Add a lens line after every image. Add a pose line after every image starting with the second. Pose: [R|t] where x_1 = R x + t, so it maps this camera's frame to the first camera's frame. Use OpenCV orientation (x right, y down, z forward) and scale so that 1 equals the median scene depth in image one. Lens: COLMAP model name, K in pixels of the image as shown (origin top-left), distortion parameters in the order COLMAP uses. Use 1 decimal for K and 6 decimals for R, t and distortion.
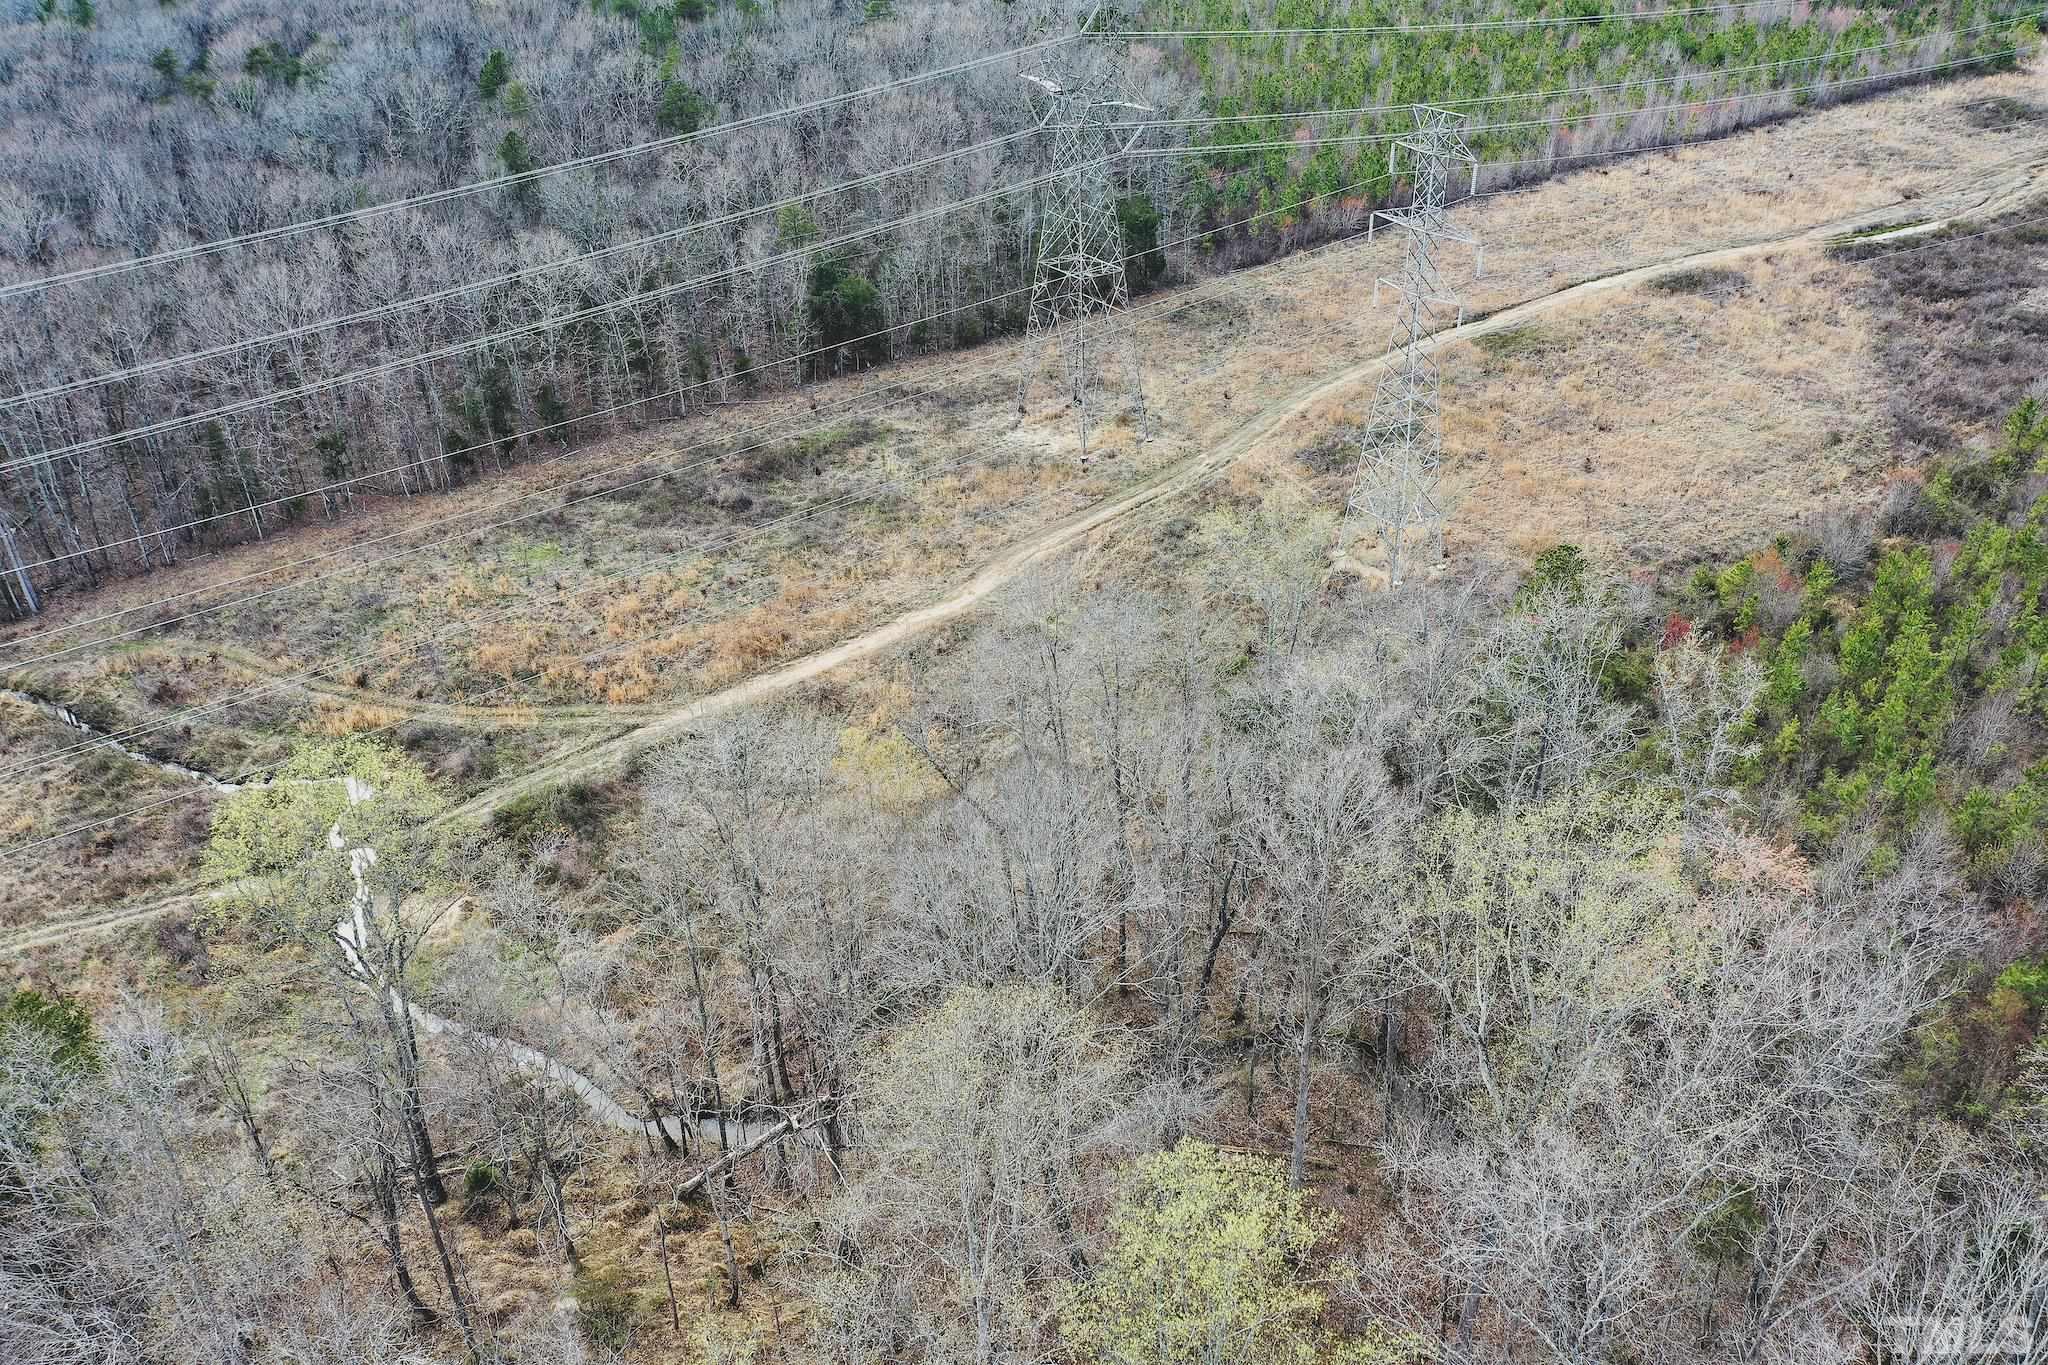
lens RADIAL K [[1624.2, 0, 1024.0], [0, 1624.2, 682.5], [0, 0, 1]] dist [-0.005525, 0.006014]
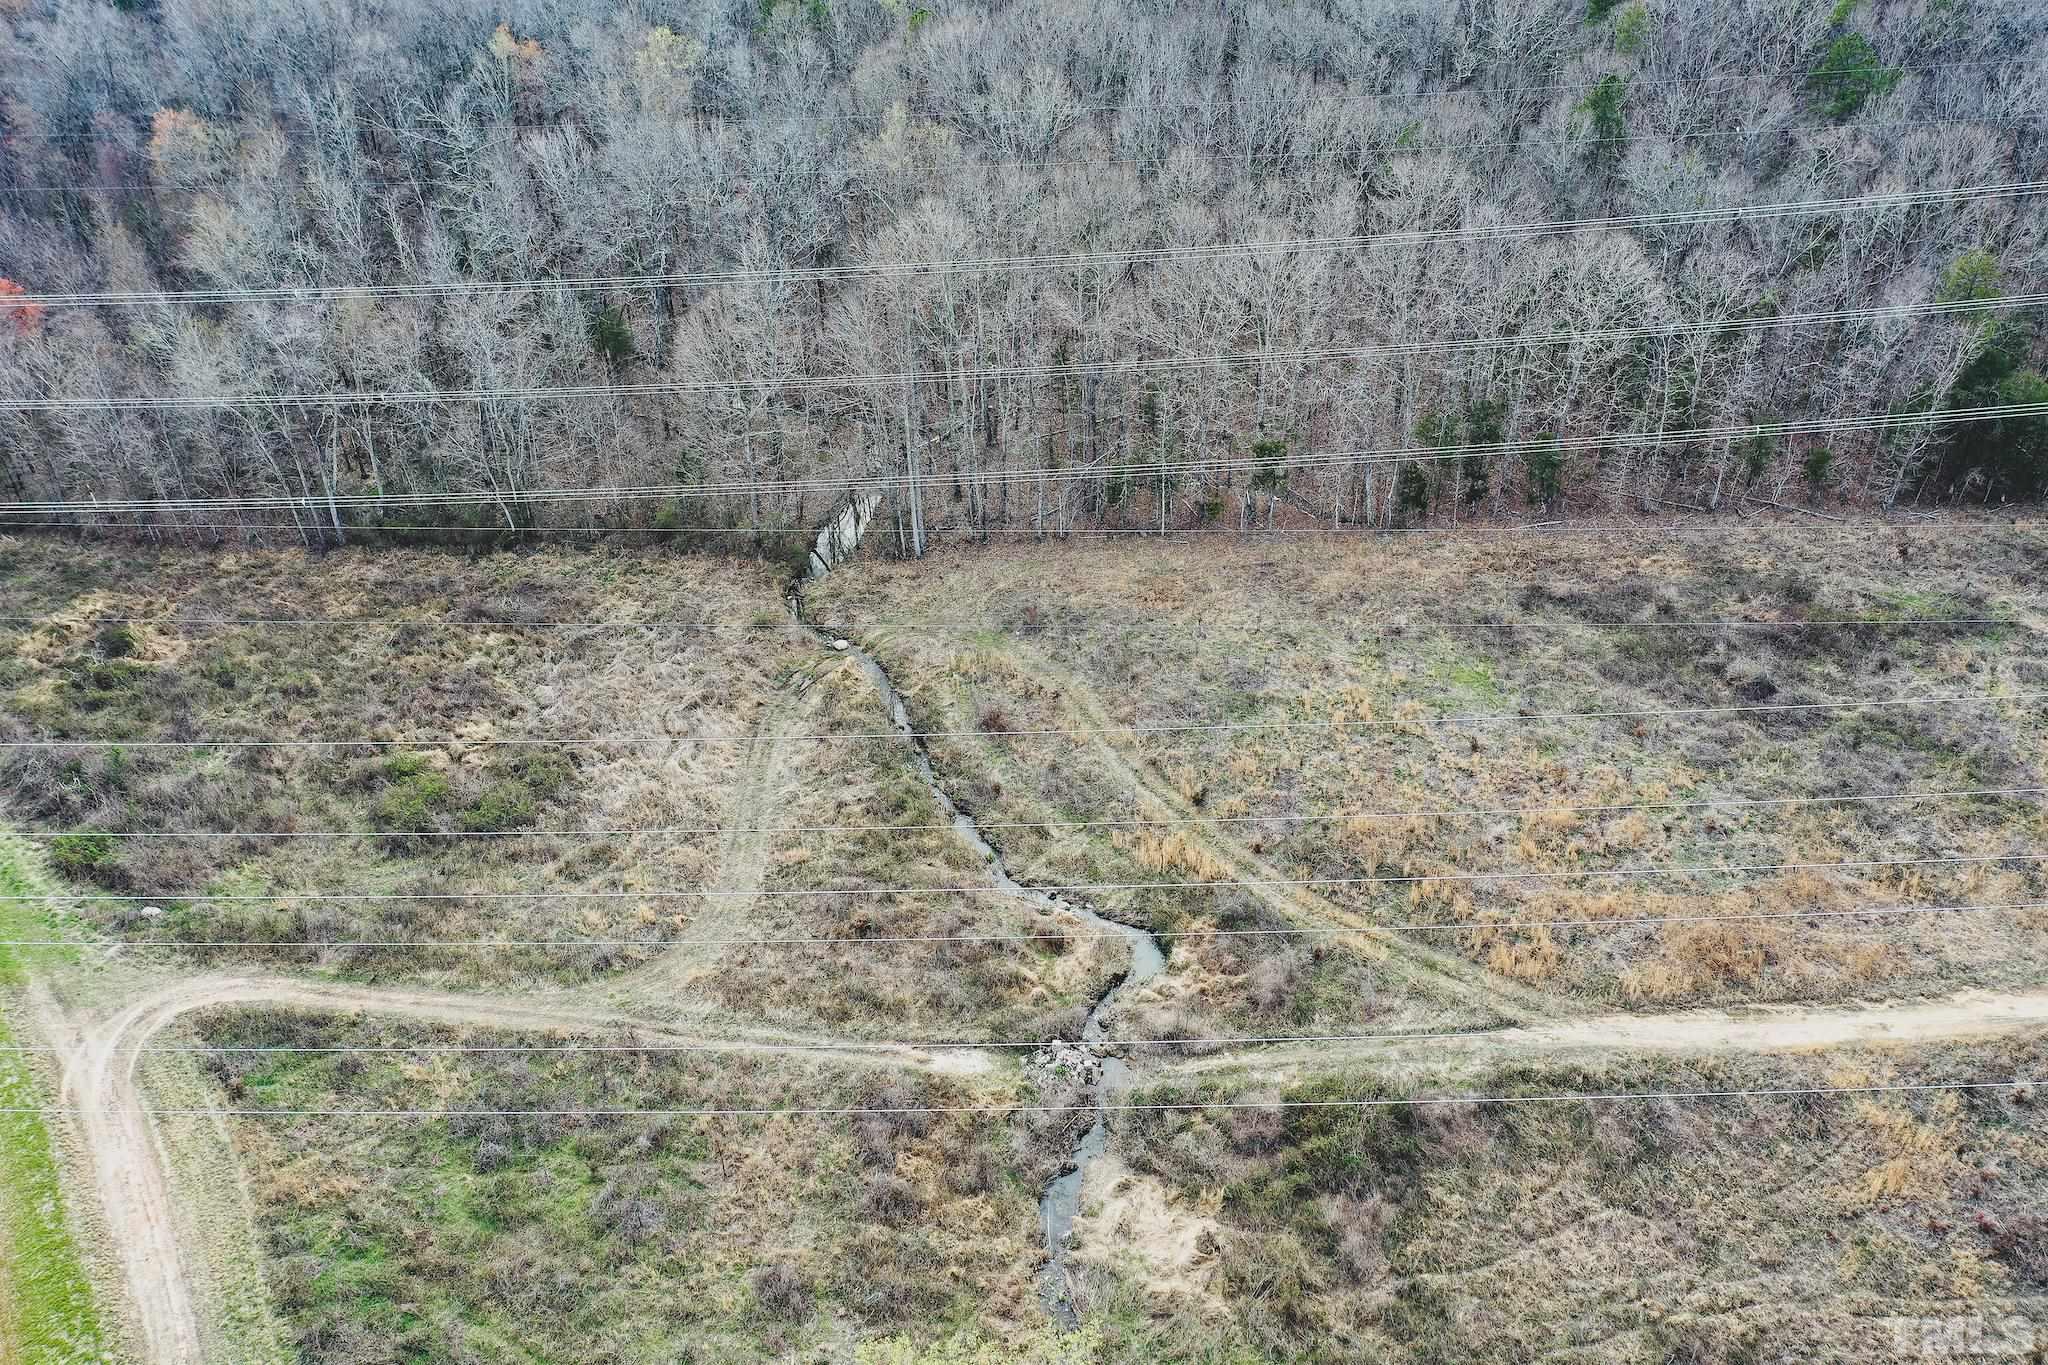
lens RADIAL K [[1624.2, 0, 1024.0], [0, 1624.2, 682.5], [0, 0, 1]] dist [-0.005525, 0.006014]
pose [[0.818696, 0.335747, -0.465844, -0.118270], [-0.295540, 0.941925, 0.159476, -0.143609], [0.492334, 0.007113, 0.870377, 0.247867]]
